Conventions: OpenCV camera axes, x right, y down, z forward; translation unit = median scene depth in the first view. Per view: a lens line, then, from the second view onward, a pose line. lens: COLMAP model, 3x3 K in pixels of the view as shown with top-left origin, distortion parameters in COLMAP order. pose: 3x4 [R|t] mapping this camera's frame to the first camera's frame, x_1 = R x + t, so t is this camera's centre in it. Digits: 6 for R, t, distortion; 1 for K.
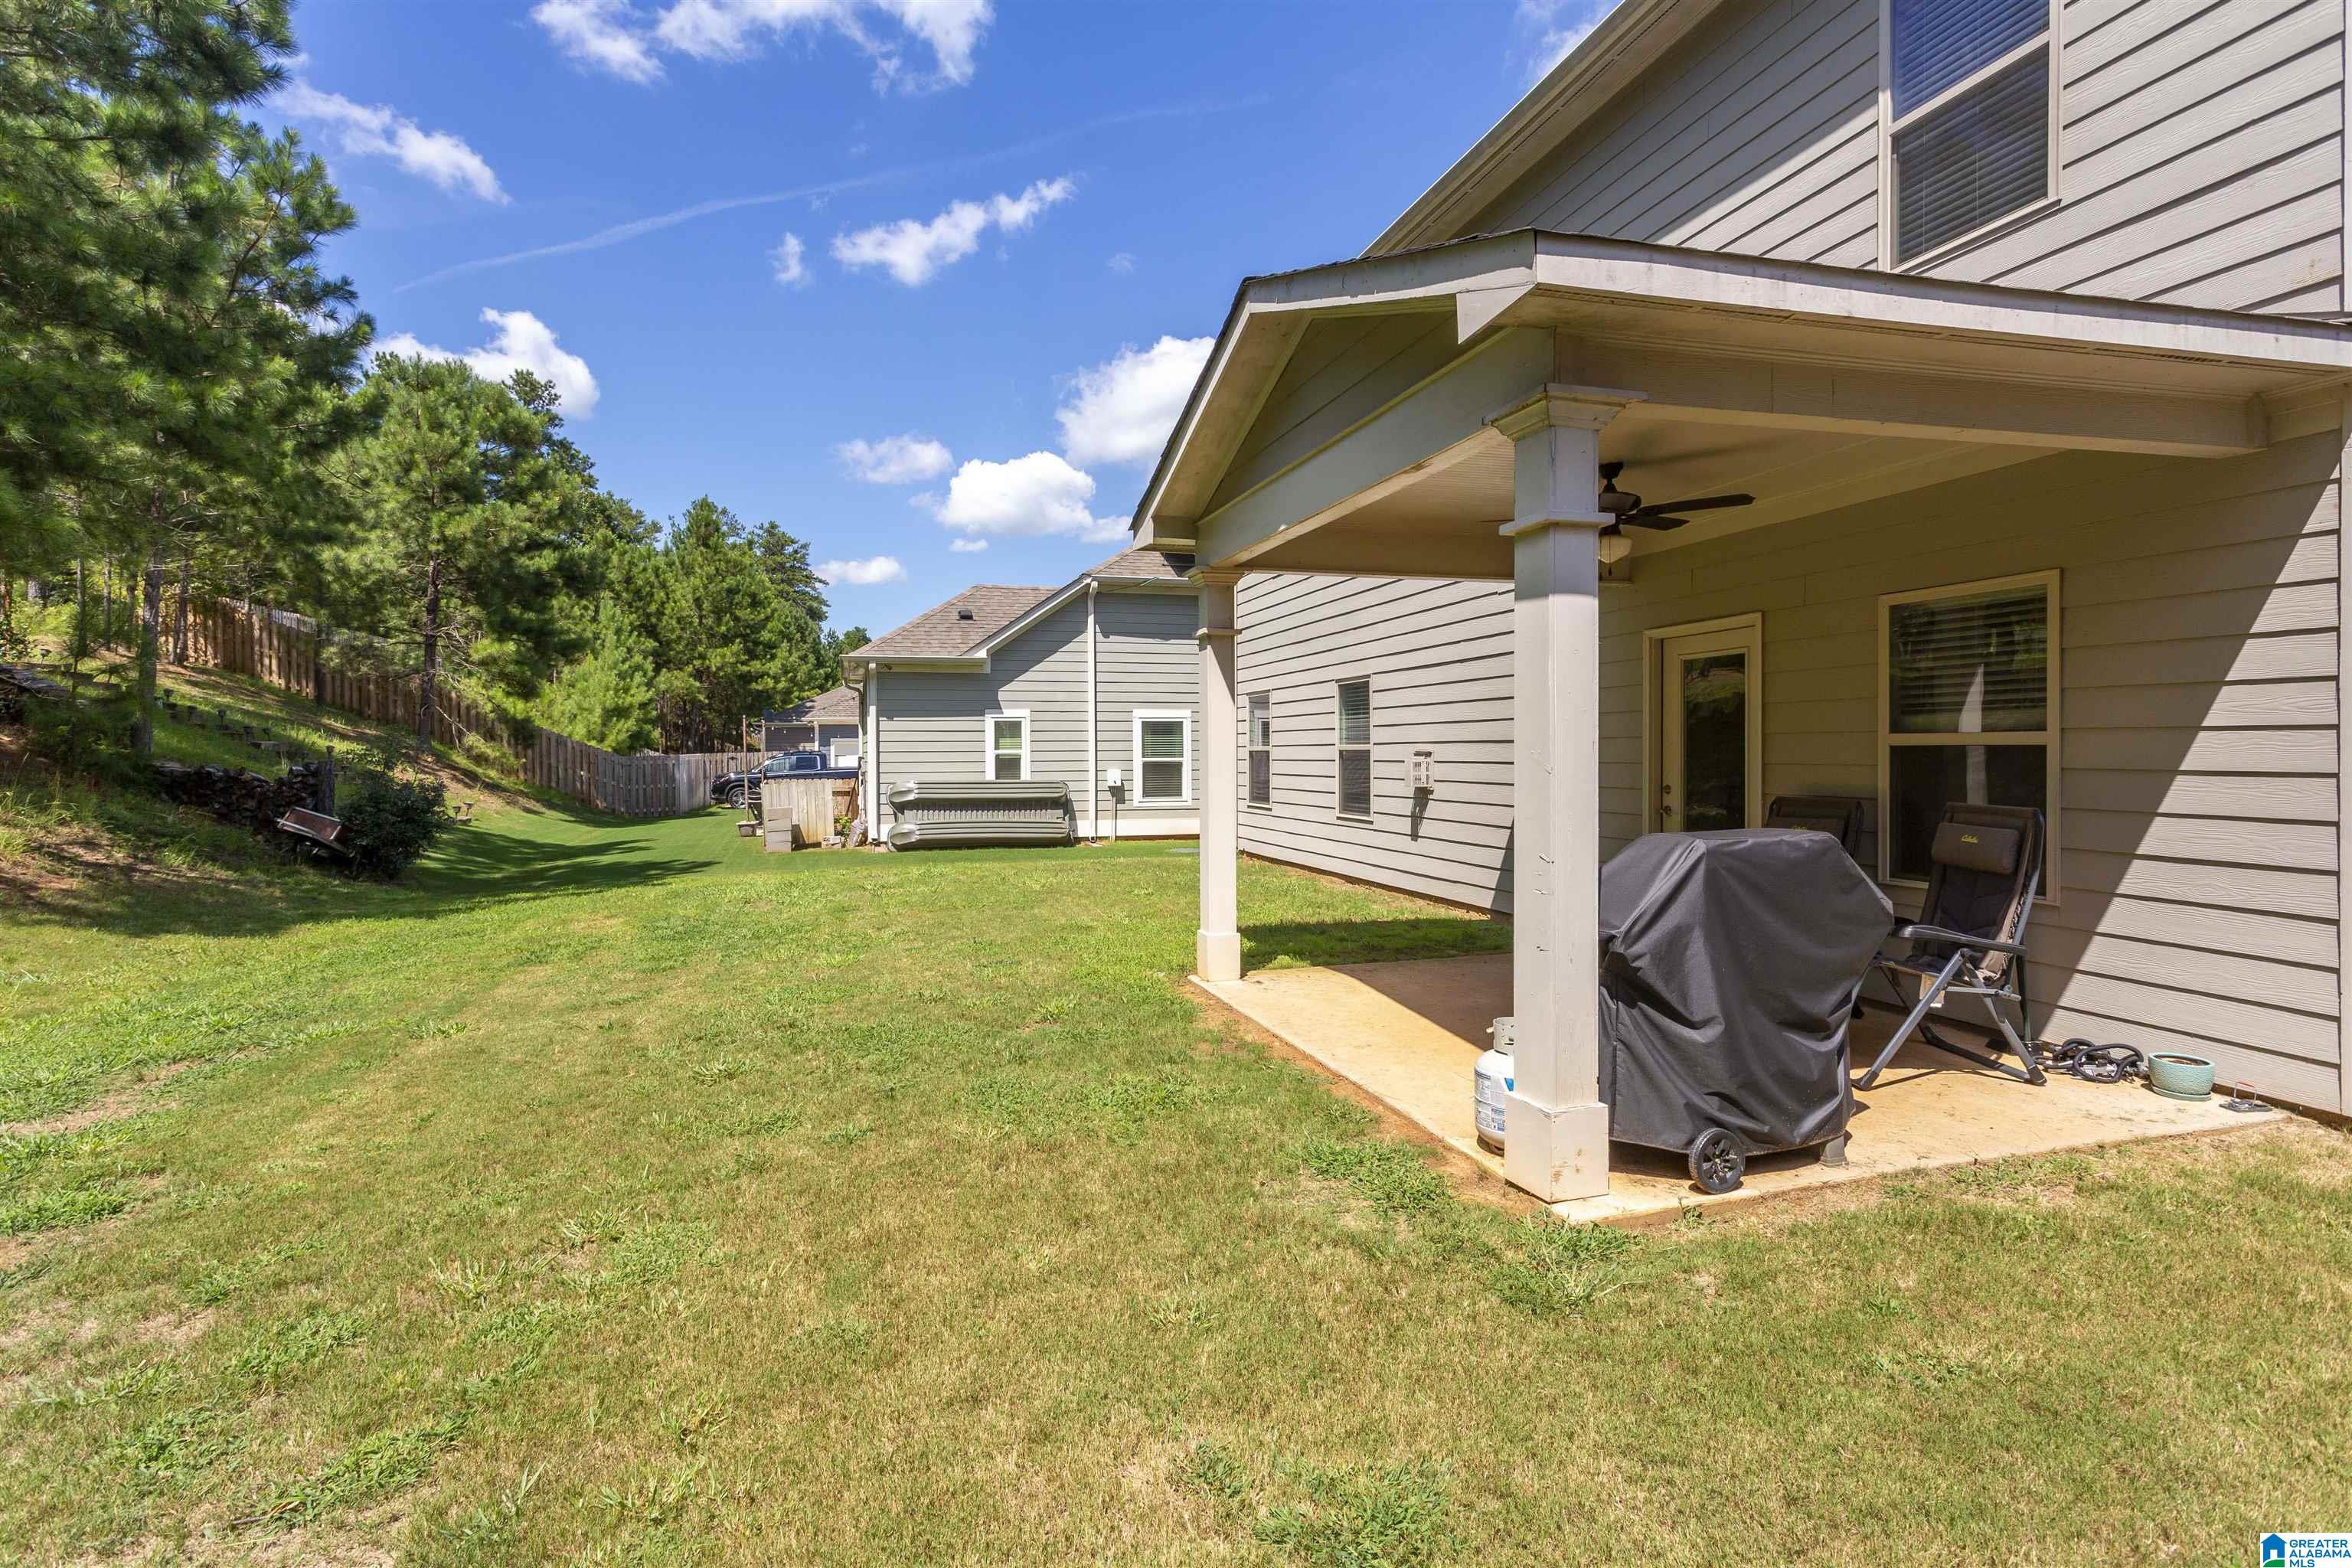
lens RADIAL K [[1124.1, 0, 1152.1], [0, 1124.1, 758.8], [0, 0, 1]] dist [0.002549, 0.000728]
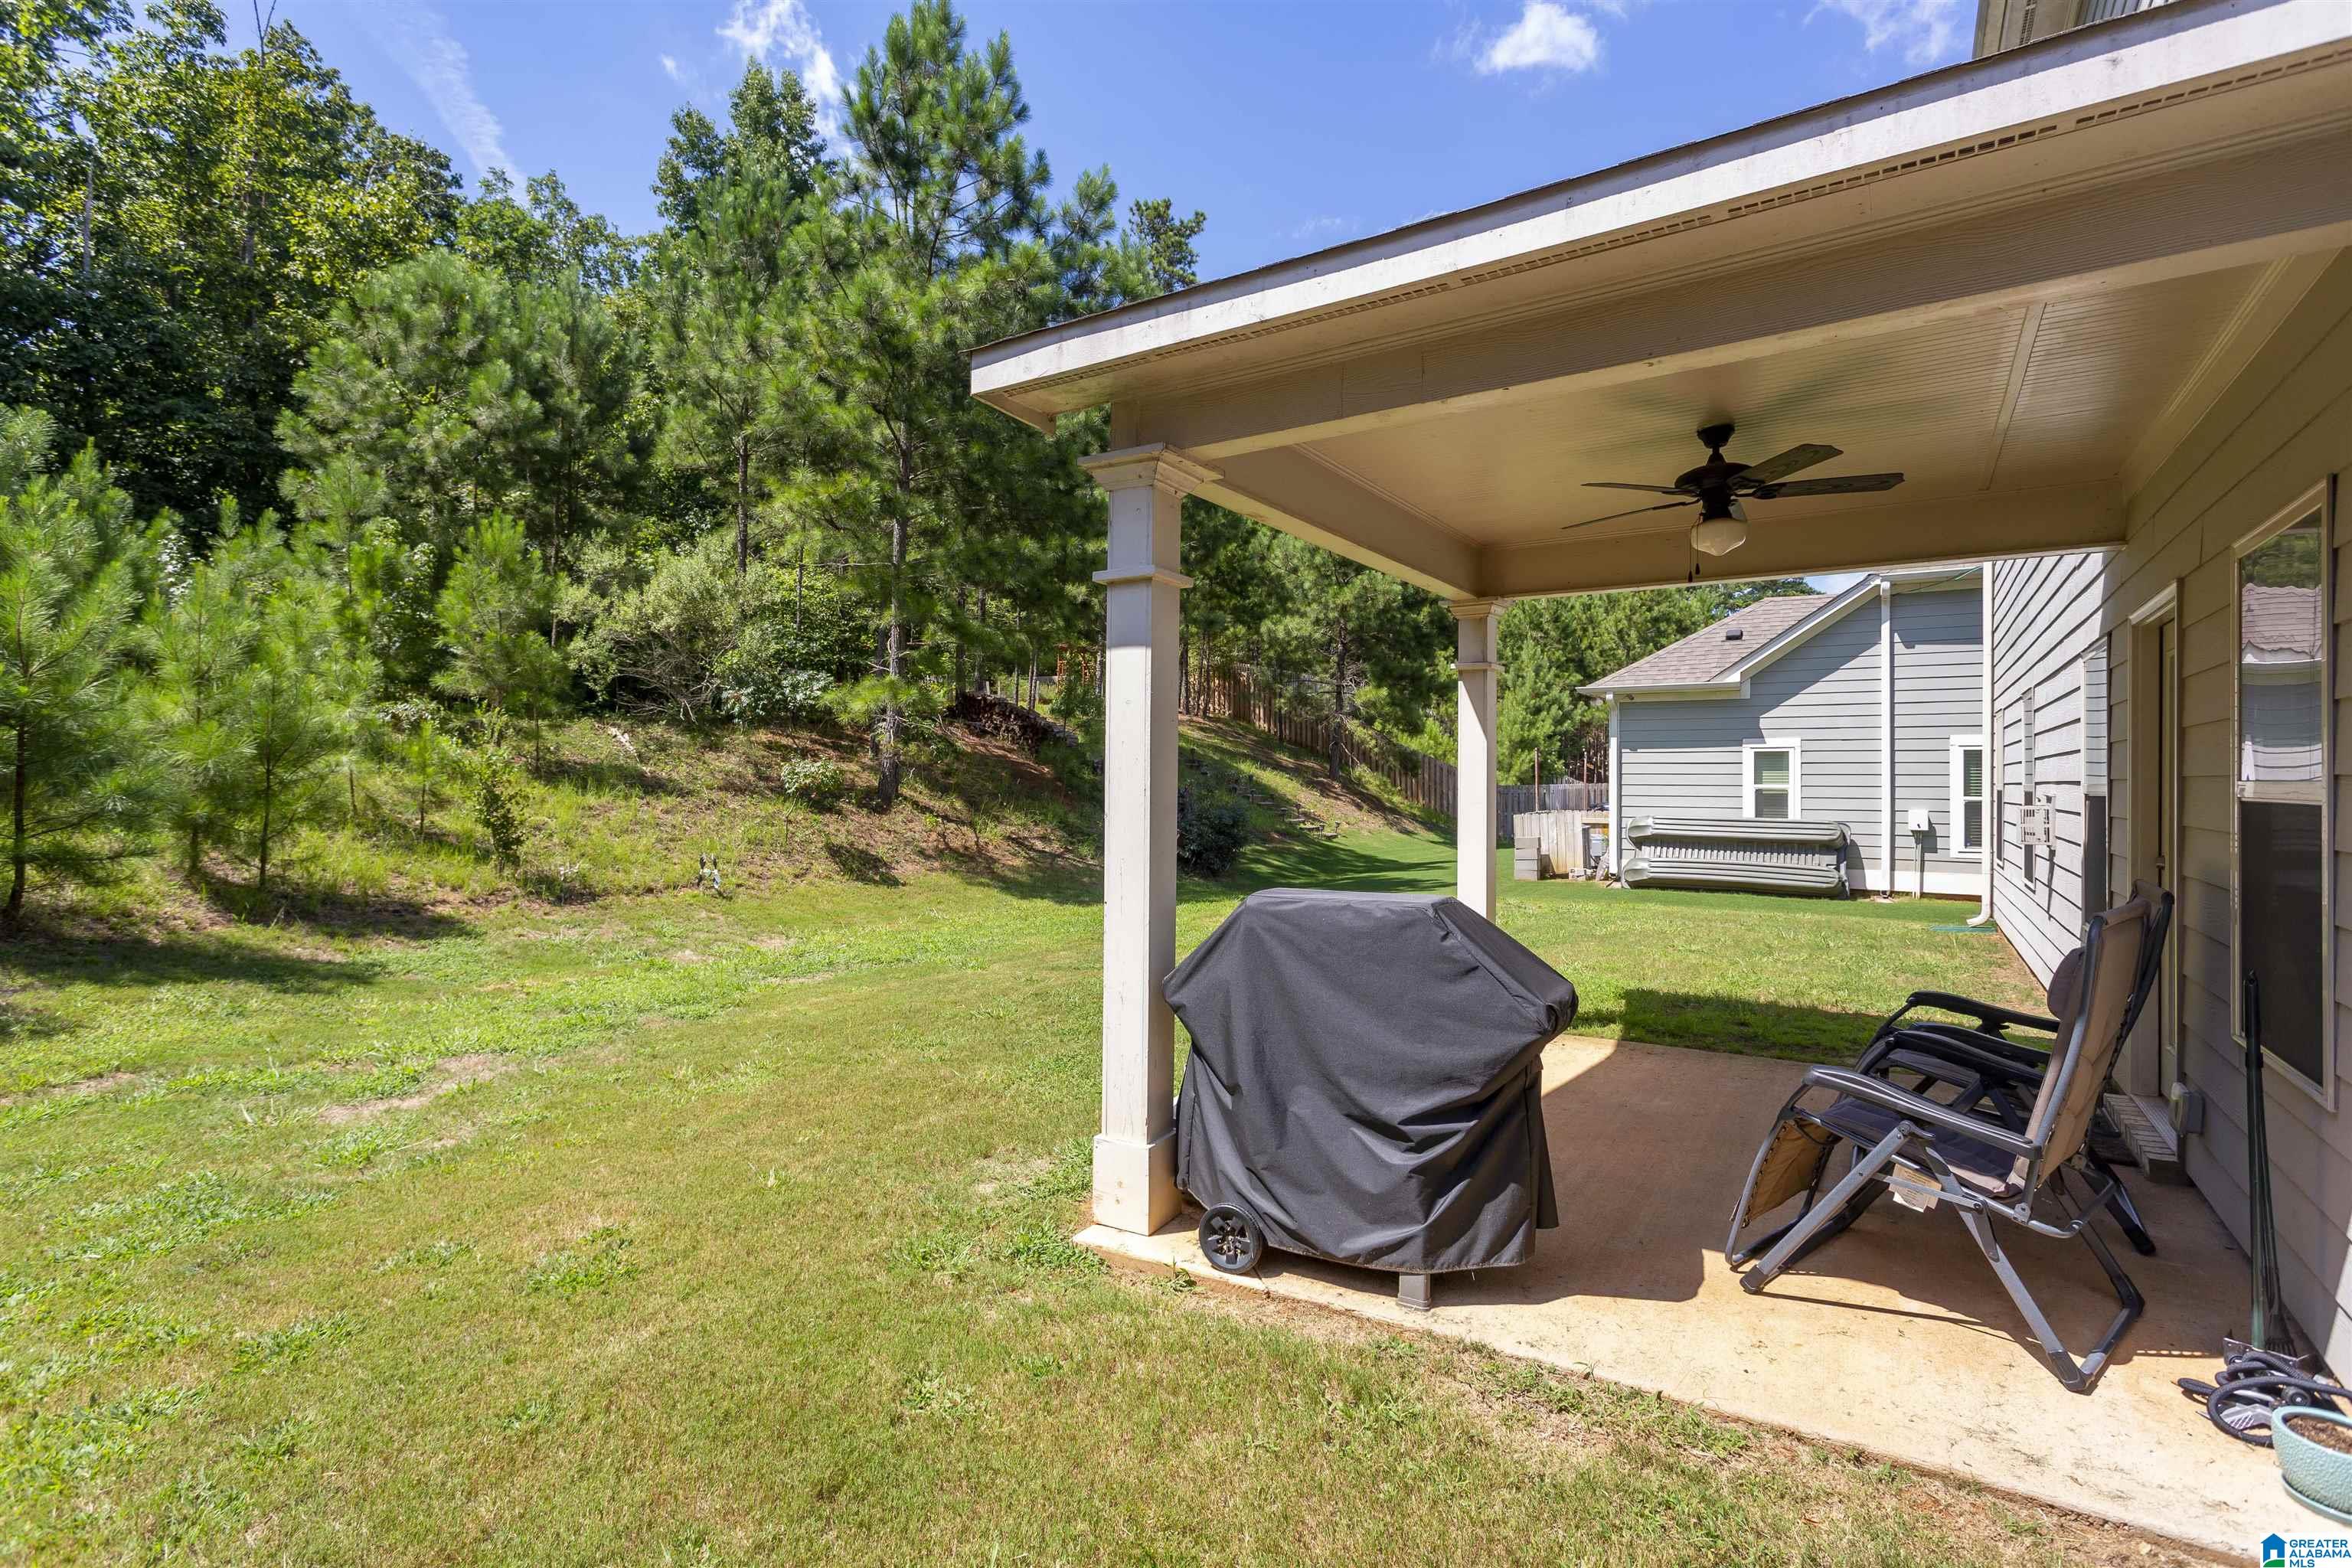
lens RADIAL K [[1112.9, 0, 1157.4], [0, 1112.9, 767.4], [0, 0, 1]] dist [0.005746, 0.000737]
pose [[0.668194, 0.000317, -0.743987, 0.201485], [-0.013730, 0.999835, -0.011905, -0.004020], [0.743860, 0.018170, 0.668088, 0.057172]]
